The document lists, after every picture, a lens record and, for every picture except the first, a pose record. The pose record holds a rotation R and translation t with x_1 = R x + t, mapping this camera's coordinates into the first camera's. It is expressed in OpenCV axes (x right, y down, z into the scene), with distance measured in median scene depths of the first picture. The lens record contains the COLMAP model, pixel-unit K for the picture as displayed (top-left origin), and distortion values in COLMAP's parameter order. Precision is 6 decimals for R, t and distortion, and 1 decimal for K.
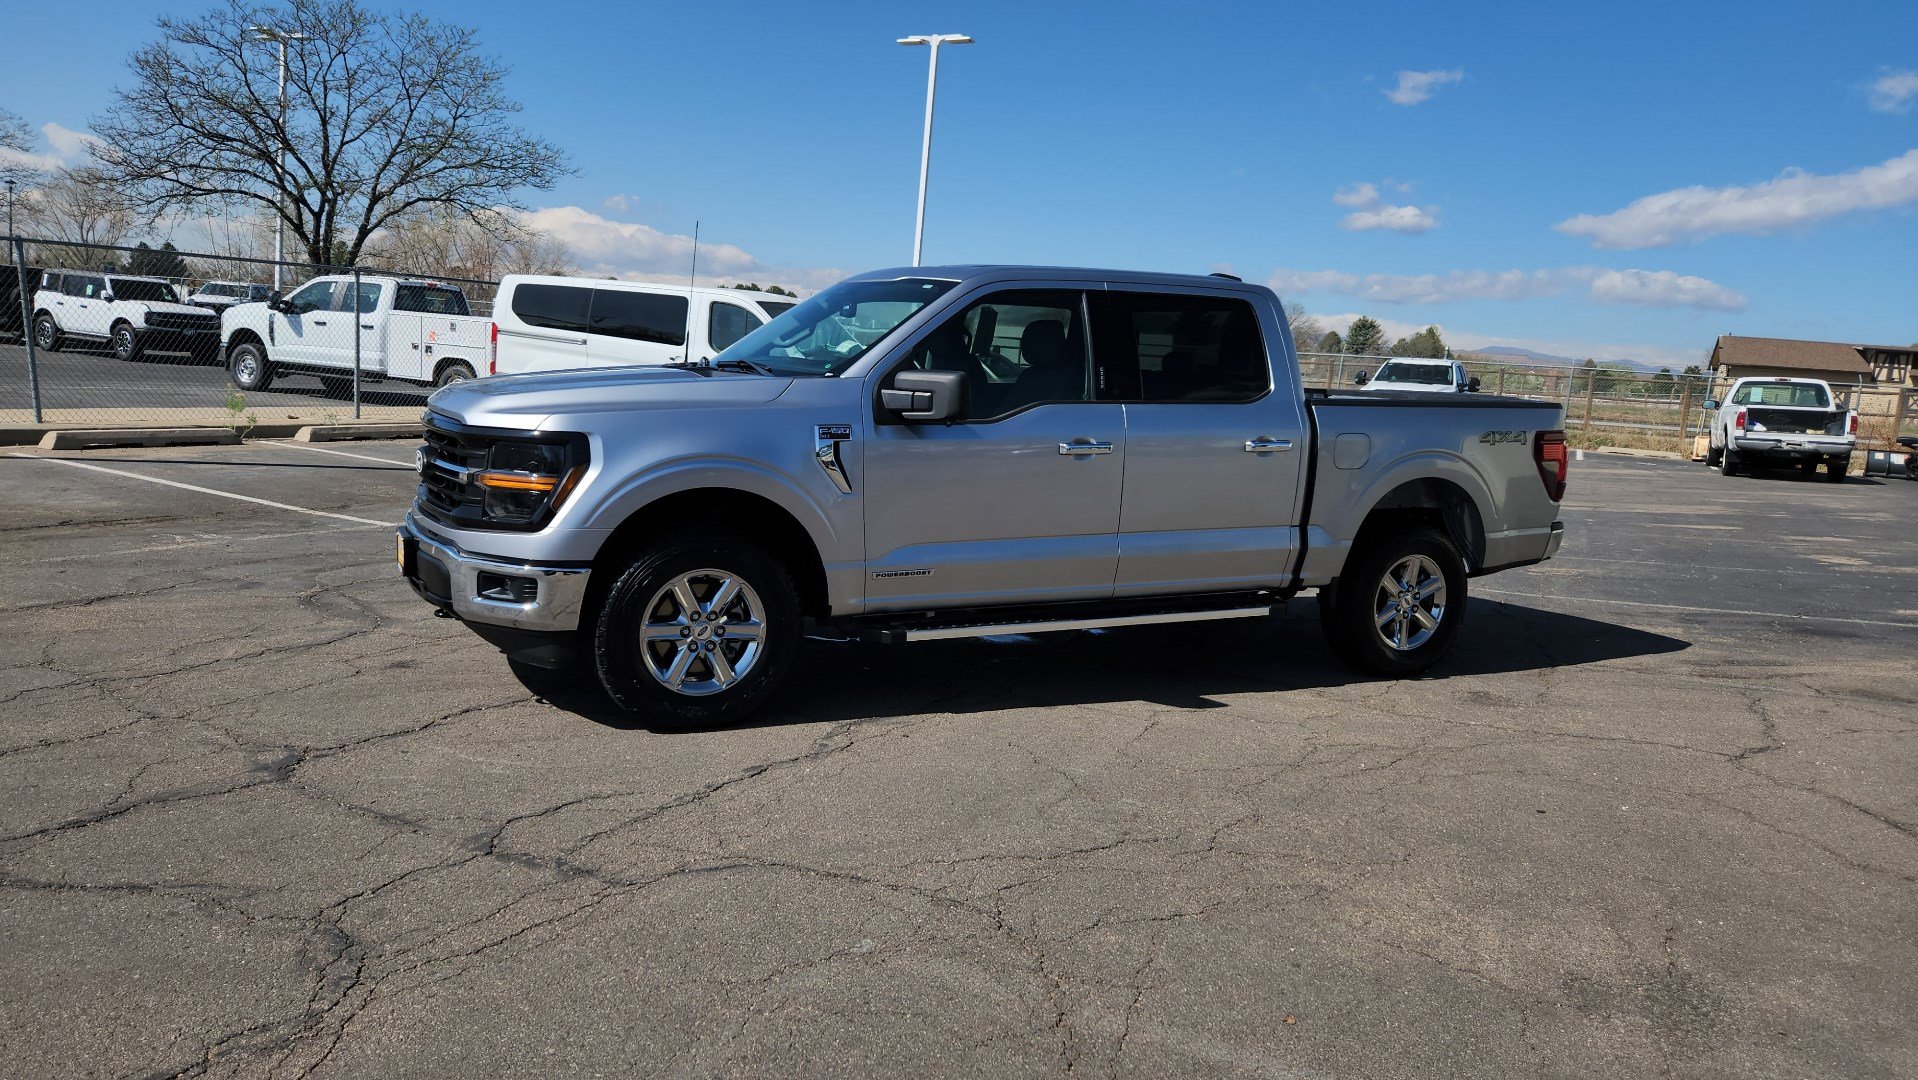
lens RADIAL K [[1284.3, 0, 924.1], [0, 1284.3, 539.8], [0, 0, 1]] dist [0.068923, -0.051589]
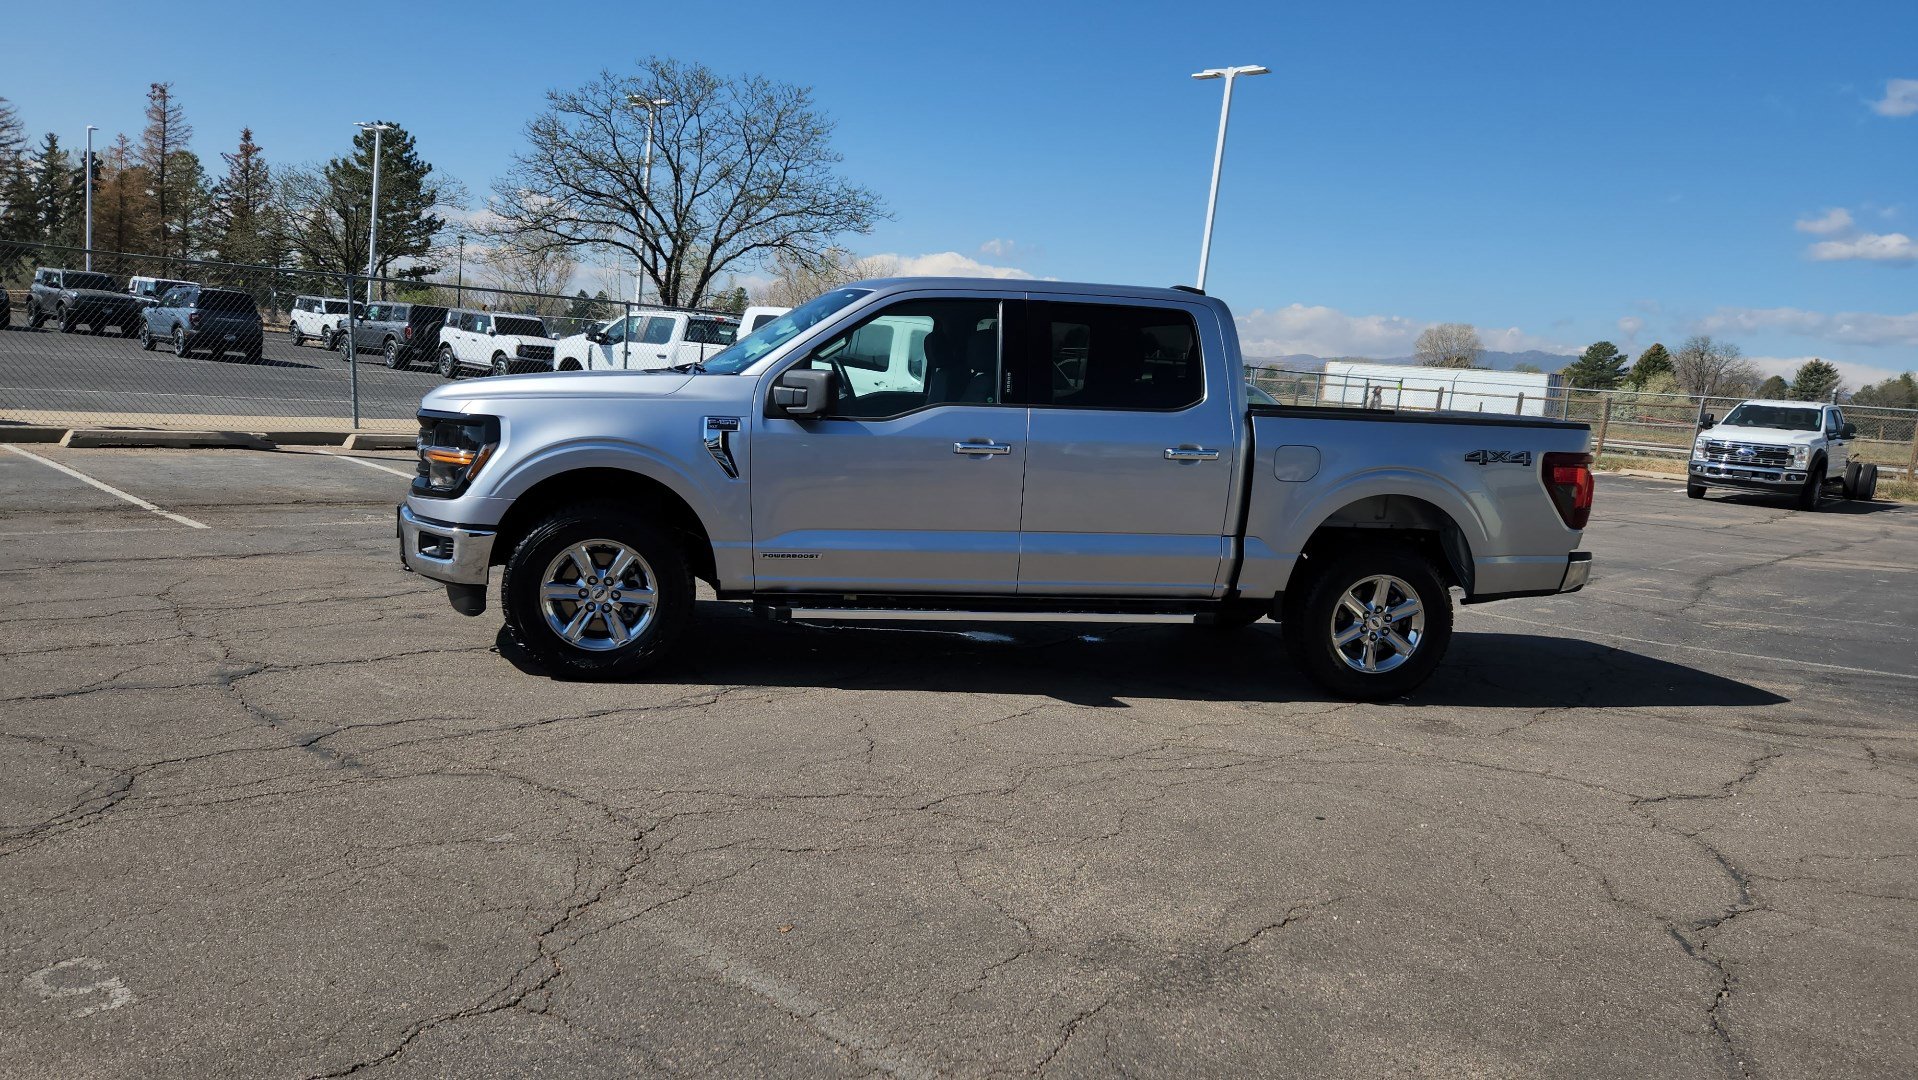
lens RADIAL K [[1284.3, 0, 936.2], [0, 1284.3, 551.0], [0, 0, 1]] dist [0.068923, -0.051589]
pose [[0.963527, 0.046643, -0.263514, 0.299187], [-0.052465, 0.998509, -0.015096, 0.024889], [0.262417, 0.028371, 0.964538, -0.018400]]
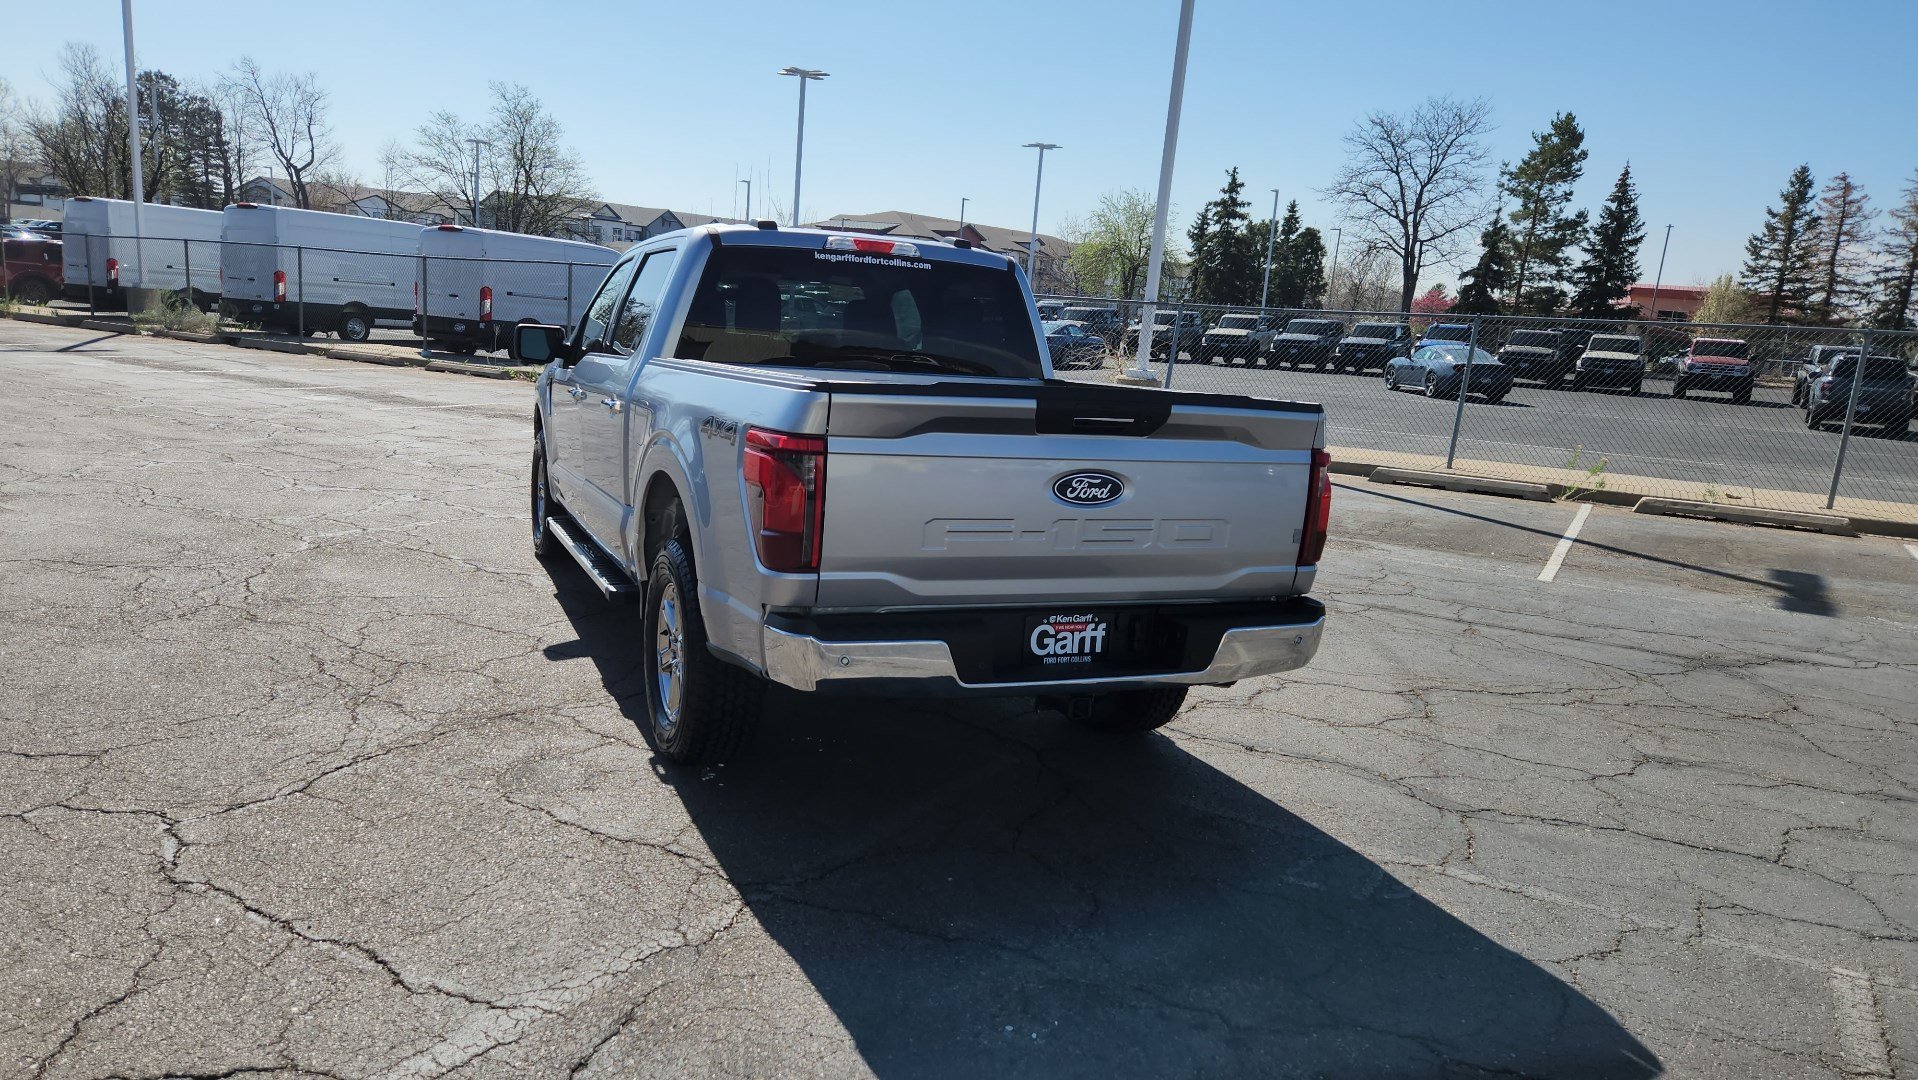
lens RADIAL K [[1284.3, 0, 927.6], [0, 1284.3, 563.4], [0, 0, 1]] dist [0.068923, -0.051589]
pose [[-0.059186, 0.122070, -0.990755, 1.011579], [-0.211449, 0.968441, 0.131953, -0.112937], [0.975595, 0.217304, -0.031507, 1.104717]]
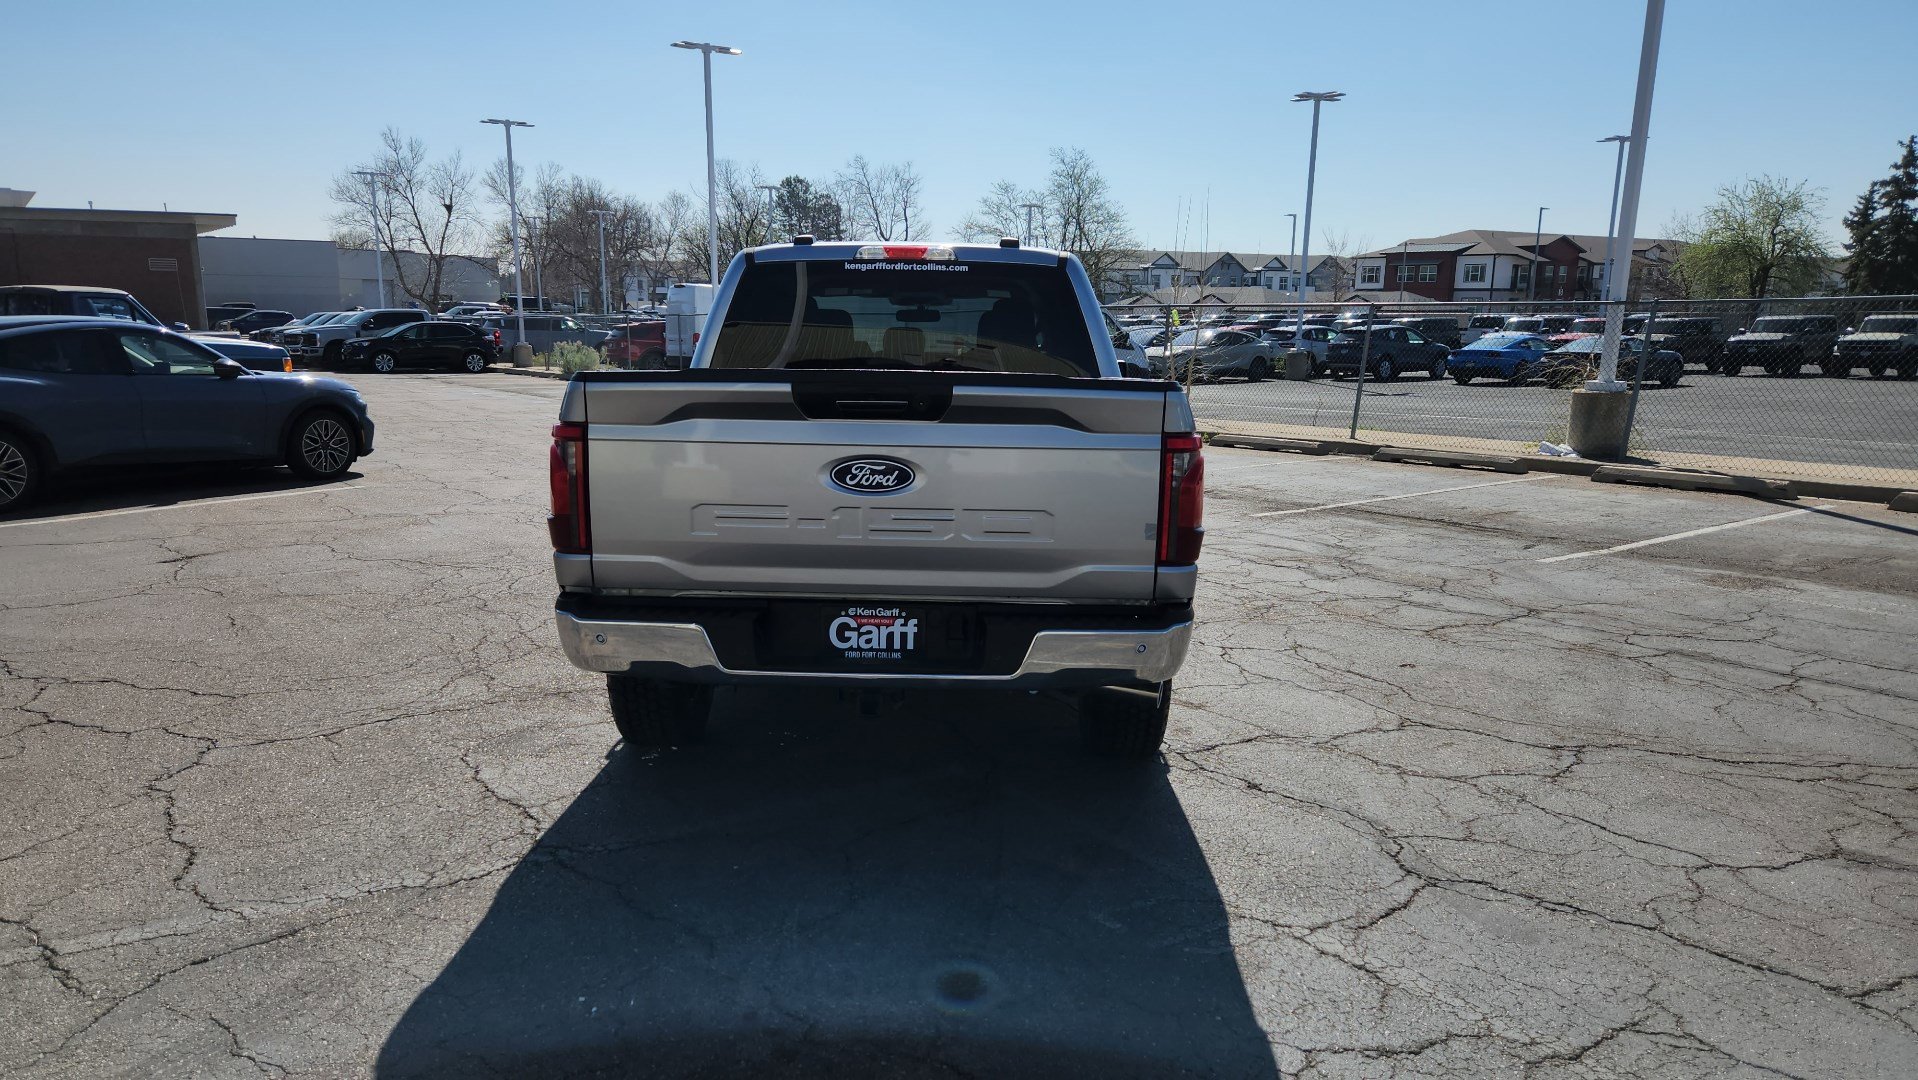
lens RADIAL K [[1284.3, 0, 918.2], [0, 1284.3, 556.0], [0, 0, 1]] dist [0.068923, -0.051589]
pose [[-0.478427, 0.079092, -0.874558, 0.913743], [-0.166716, 0.969641, 0.178893, -0.151892], [0.862156, 0.231390, -0.450717, 1.412875]]
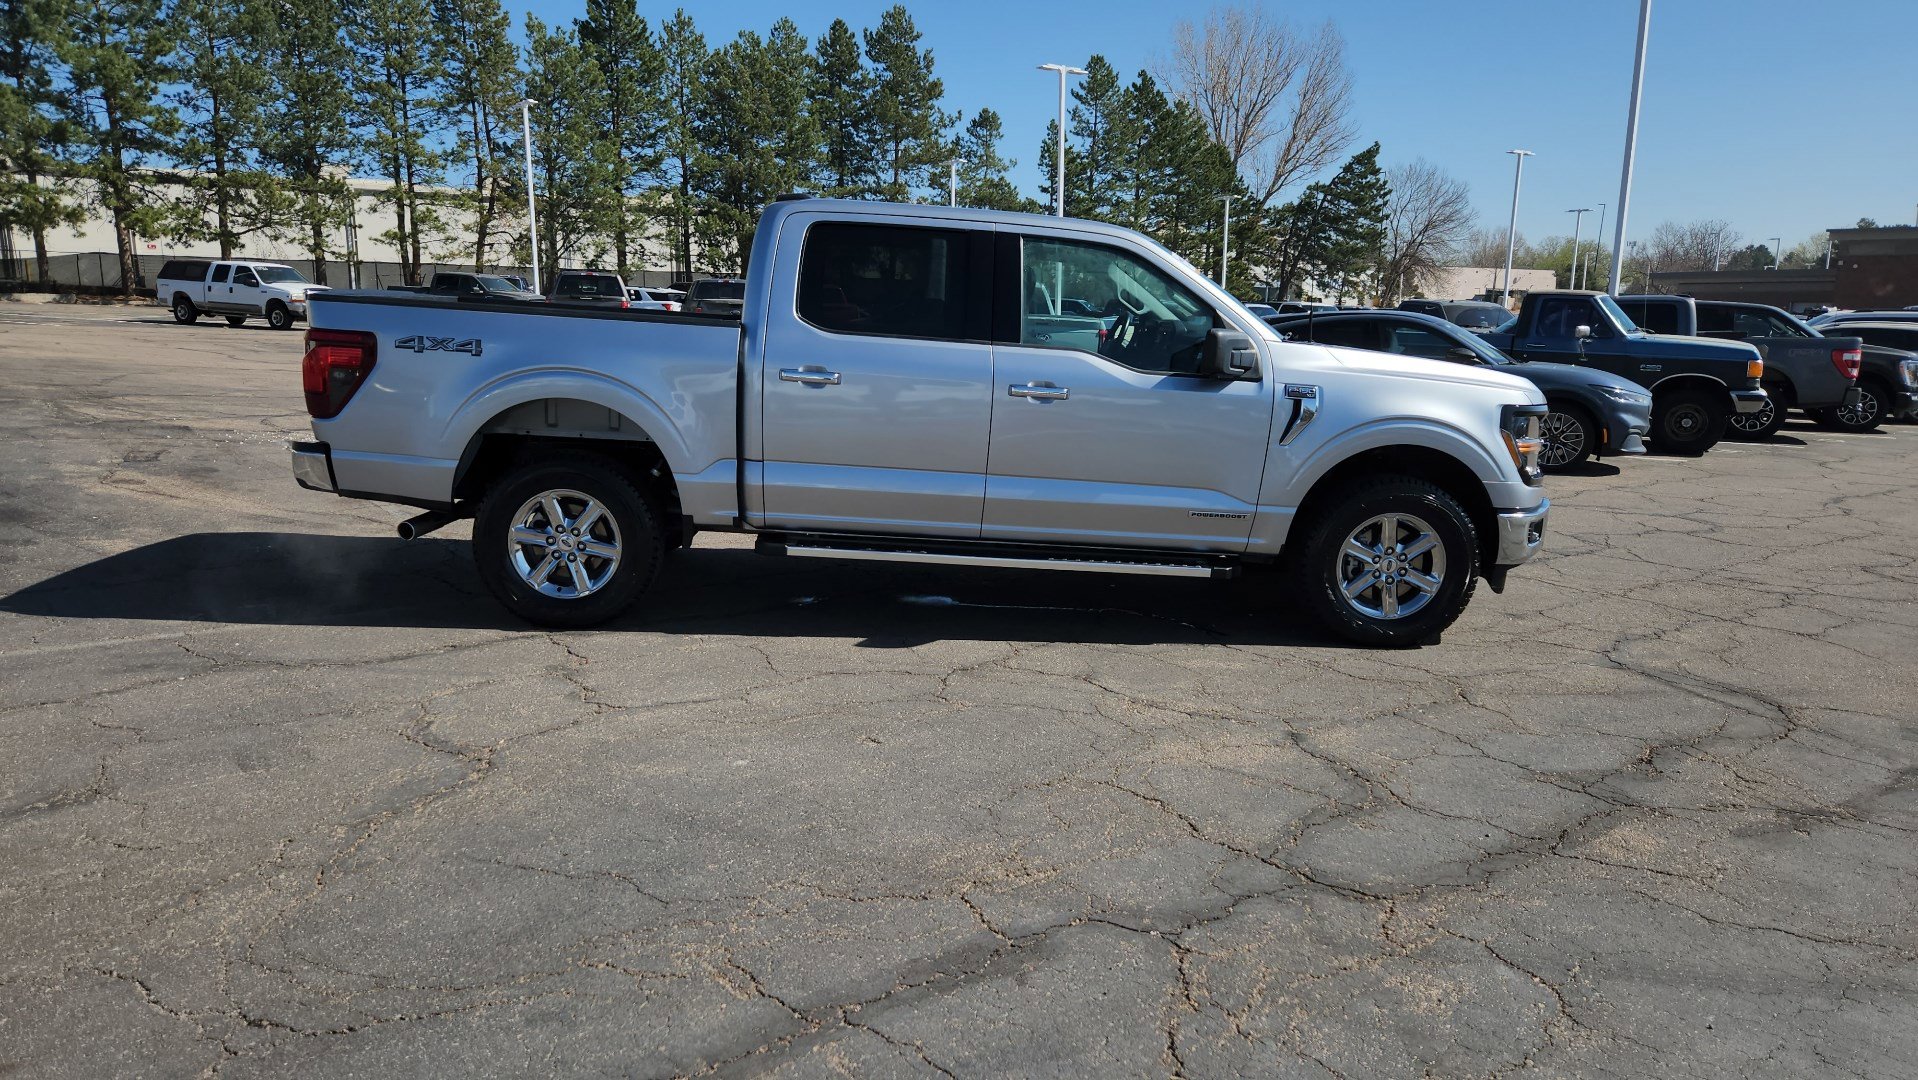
lens RADIAL K [[1283.0, 0, 935.2], [0, 1283.0, 547.0], [0, 0, 1]] dist [0.070907, -0.054655]
pose [[-0.903597, -0.169539, 0.393406, -0.311859], [-0.031926, 0.942450, 0.332820, -0.279616], [-0.427192, 0.288175, -0.857008, 1.828569]]
